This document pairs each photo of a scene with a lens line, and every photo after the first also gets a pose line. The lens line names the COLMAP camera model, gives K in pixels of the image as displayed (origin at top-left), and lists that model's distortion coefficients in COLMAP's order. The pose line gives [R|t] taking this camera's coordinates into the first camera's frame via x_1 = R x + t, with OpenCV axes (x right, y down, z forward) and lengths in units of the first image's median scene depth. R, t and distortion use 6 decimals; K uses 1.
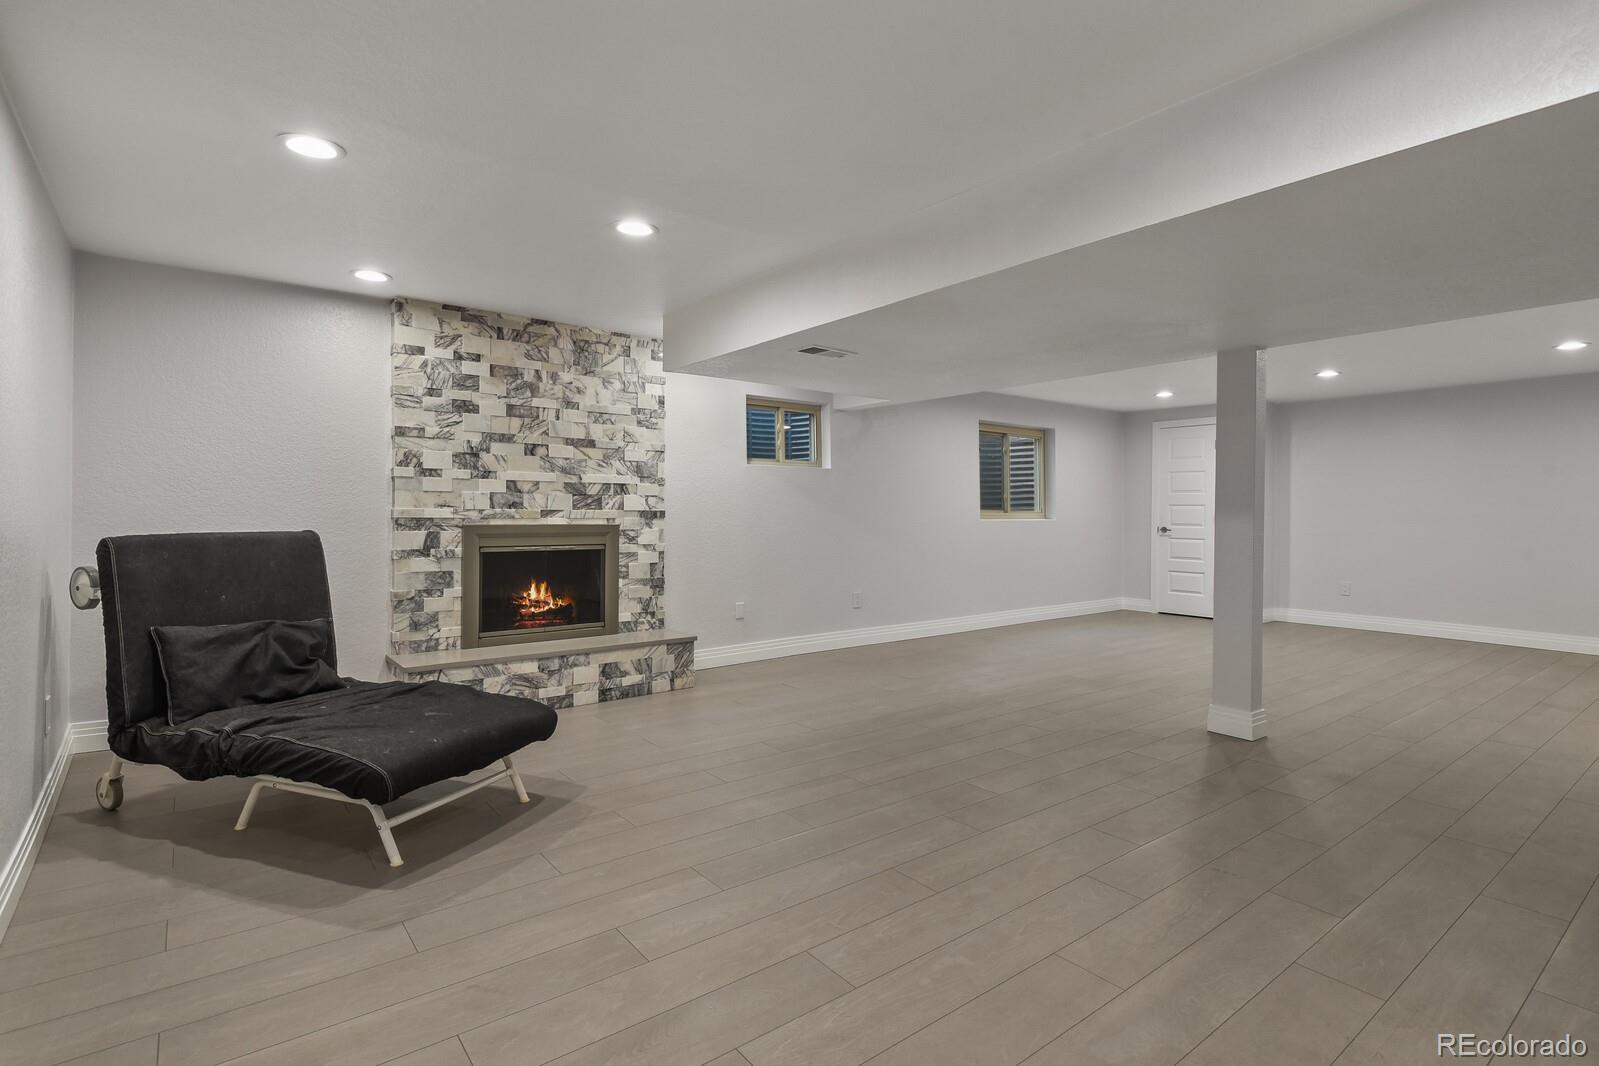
lens RADIAL K [[788.7, 0, 805.2], [0, 788.7, 522.2], [0, 0, 1]] dist [-0.021847, -0.003144]
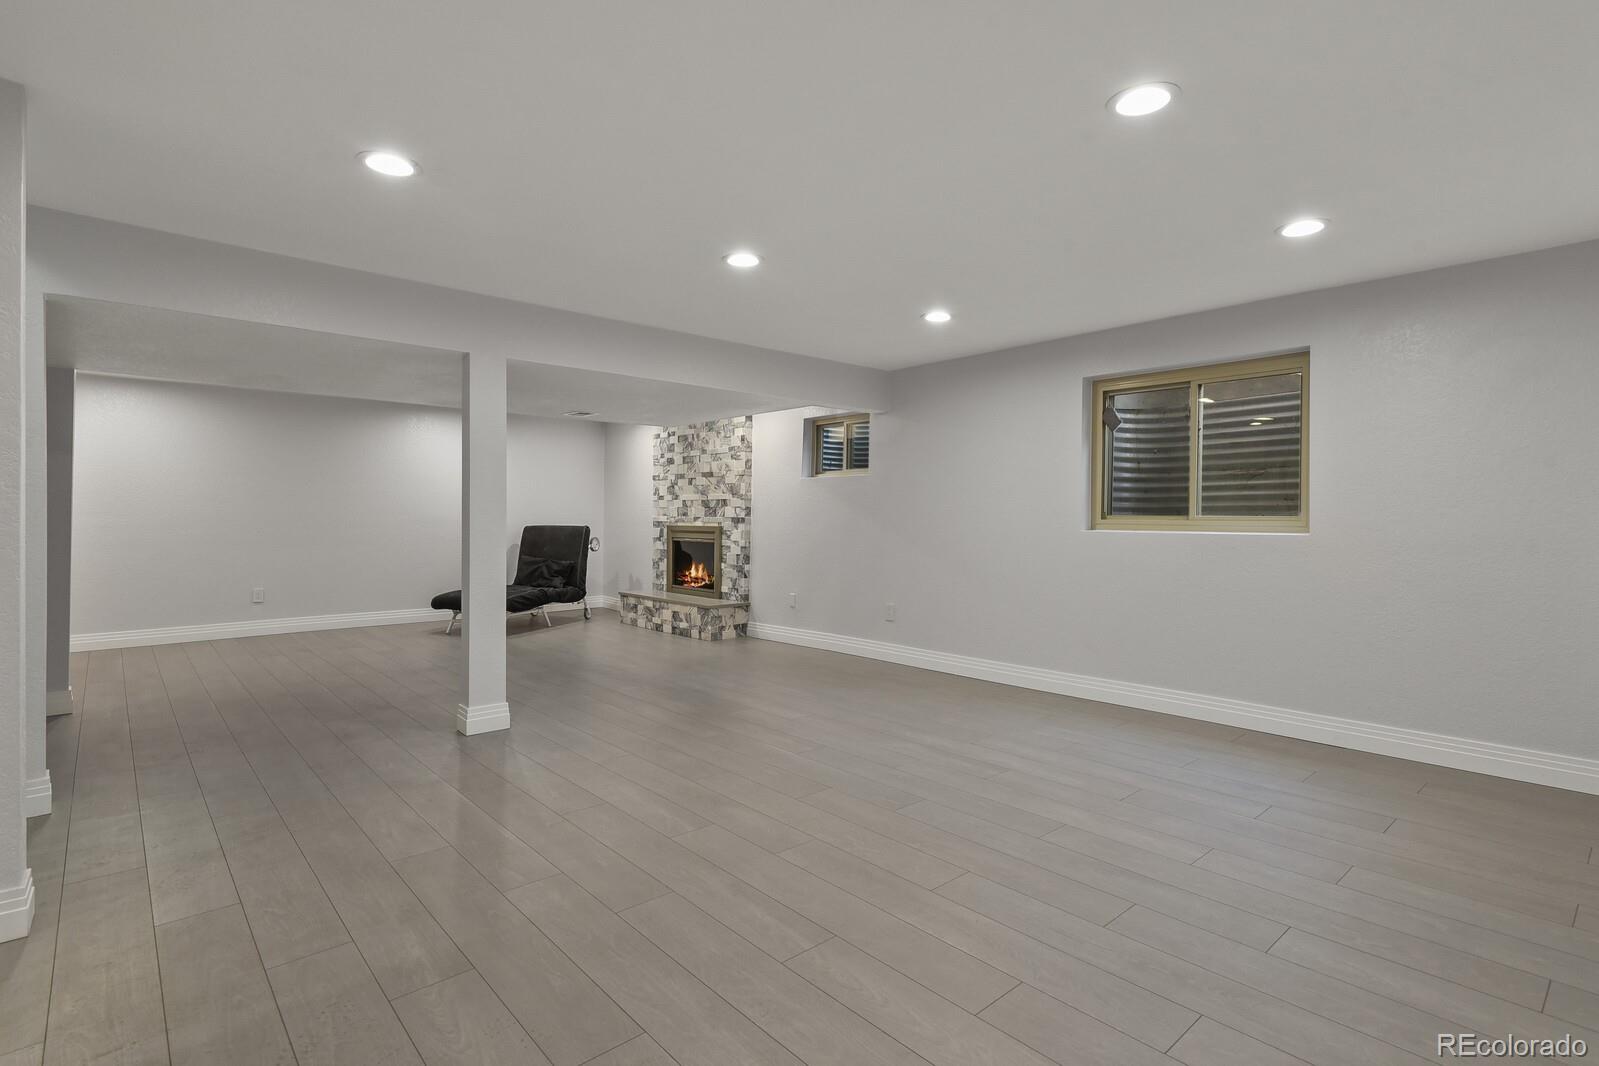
lens RADIAL K [[788.7, 0, 790.7], [0, 788.7, 522.0], [0, 0, 1]] dist [-0.021847, -0.003144]
pose [[0.036097, 0.005553, -0.999333, 1.316499], [-0.012852, 0.999904, 0.005092, -0.015935], [0.999266, 0.012660, 0.036165, 1.118052]]
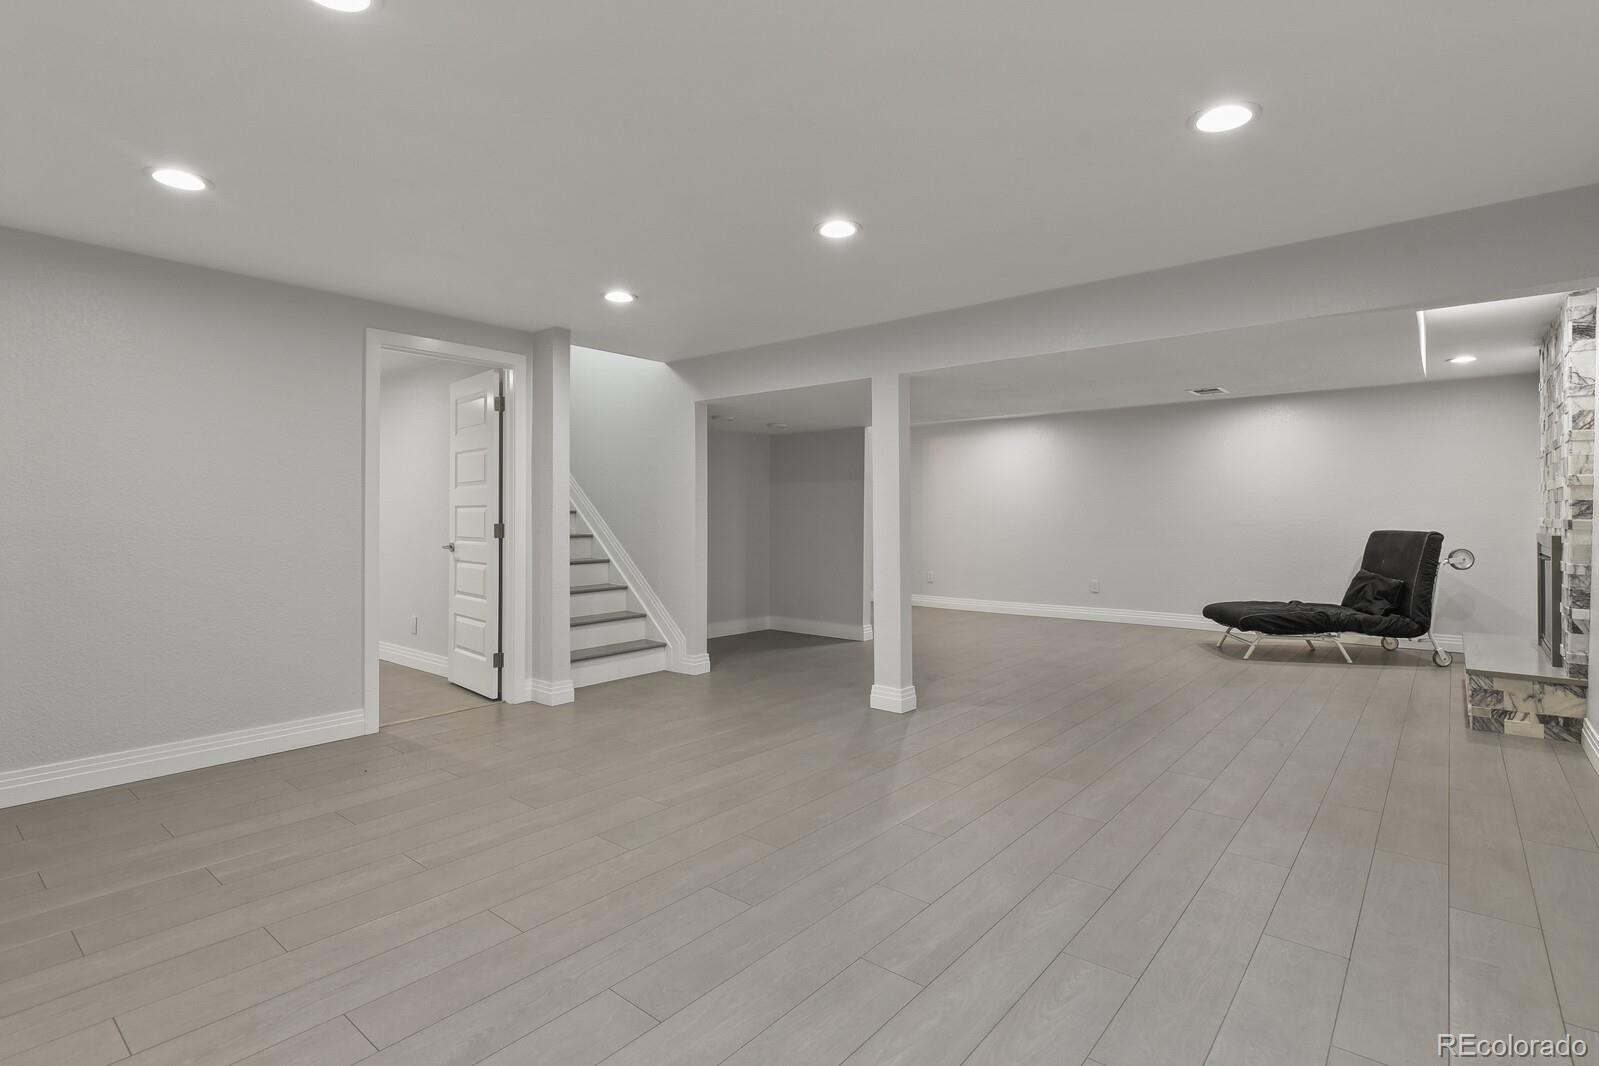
lens RADIAL K [[788.7, 0, 789.2], [0, 788.7, 524.1], [0, 0, 1]] dist [-0.021847, -0.003144]
pose [[-0.980791, -0.009006, -0.194852, 0.750568], [-0.013995, 0.999608, 0.024241, -0.019030], [0.194557, 0.026502, -0.980533, 1.694555]]
